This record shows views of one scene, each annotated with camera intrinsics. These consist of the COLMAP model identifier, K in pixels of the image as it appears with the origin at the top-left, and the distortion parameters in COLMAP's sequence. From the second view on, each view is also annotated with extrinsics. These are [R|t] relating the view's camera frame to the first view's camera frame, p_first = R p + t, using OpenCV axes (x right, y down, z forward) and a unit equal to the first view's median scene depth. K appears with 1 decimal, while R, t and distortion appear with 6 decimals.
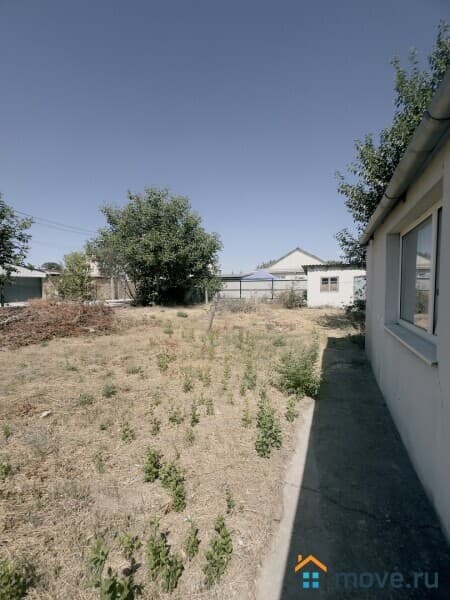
lens RADIAL K [[240.1, 0, 224.9], [0, 240.1, 300.5], [0, 0, 1]] dist [-0.001863, 0.001038]
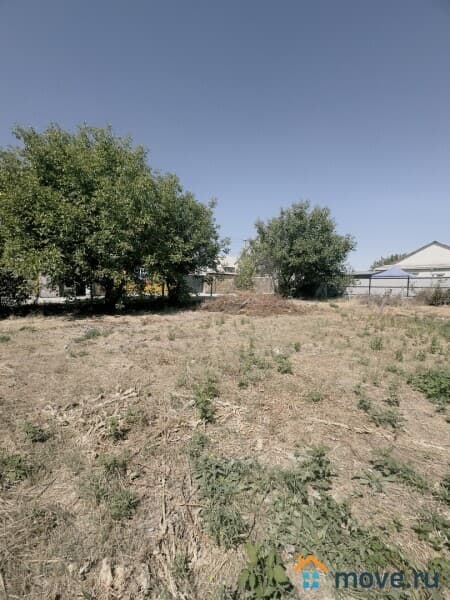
lens RADIAL K [[240.1, 0, 223.8], [0, 240.1, 299.9], [0, 0, 1]] dist [-0.001863, 0.001038]
pose [[0.926190, 0.035921, -0.375342, -0.177841], [-0.030571, 0.999328, 0.020202, 0.016112], [0.375815, -0.007236, 0.926666, -0.290177]]
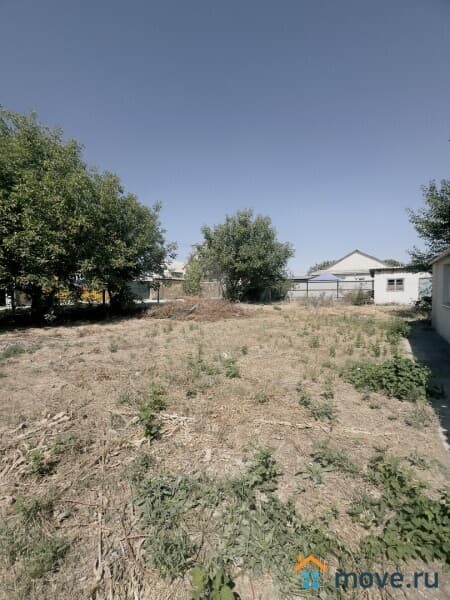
lens RADIAL K [[240.1, 0, 224.2], [0, 240.1, 299.8], [0, 0, 1]] dist [-0.001863, 0.001038]
pose [[0.984816, 0.003925, -0.173559, -0.174835], [-0.004822, 0.999977, -0.004745, 0.014413], [0.173536, 0.005510, 0.984812, -0.284847]]
